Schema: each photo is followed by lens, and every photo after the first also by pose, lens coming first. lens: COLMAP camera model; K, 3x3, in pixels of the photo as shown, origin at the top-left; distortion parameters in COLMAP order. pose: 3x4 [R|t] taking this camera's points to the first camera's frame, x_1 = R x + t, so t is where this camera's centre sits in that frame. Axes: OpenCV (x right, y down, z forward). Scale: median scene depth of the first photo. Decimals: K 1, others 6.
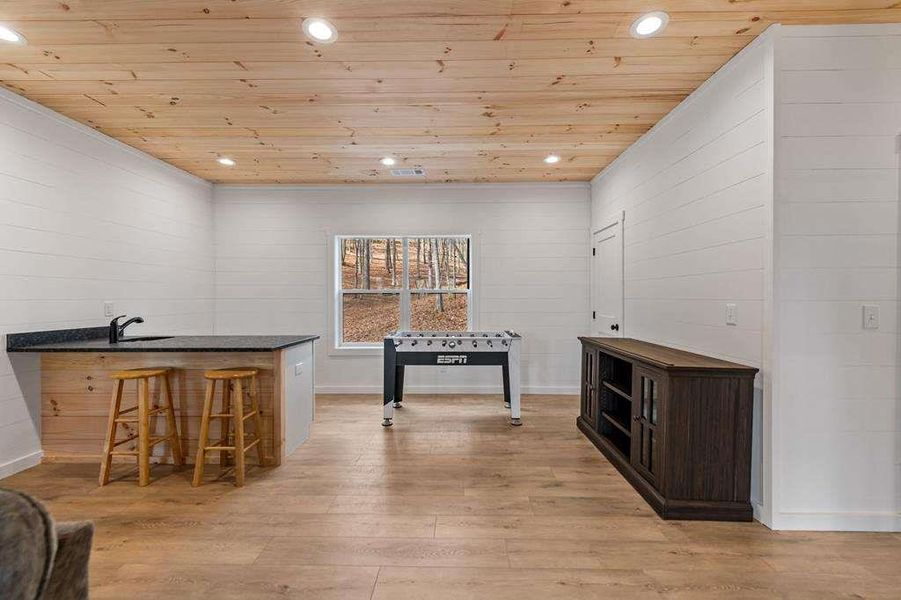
lens RADIAL K [[373.1, 0, 450.5], [0, 373.1, 300.0], [0, 0, 1]] dist [-0.000014, -0.000275]
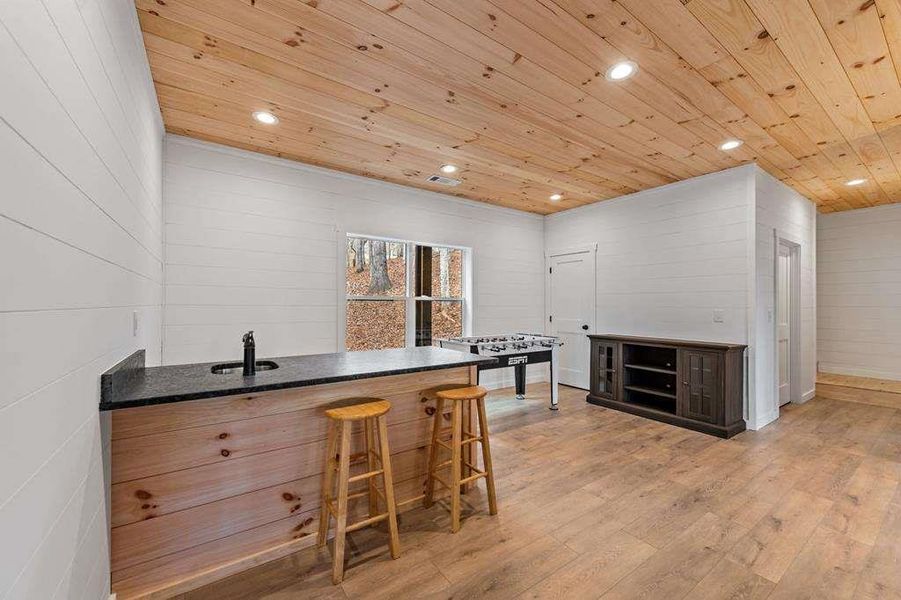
lens RADIAL K [[360.6, 0, 452.0], [0, 360.6, 301.3], [0, 0, 1]] dist [0.003033, -0.000049]
pose [[0.807896, 0.010724, 0.589228, -0.956740], [-0.001847, 0.999876, -0.015664, -0.001237], [-0.589322, 0.011567, 0.807815, 0.285410]]
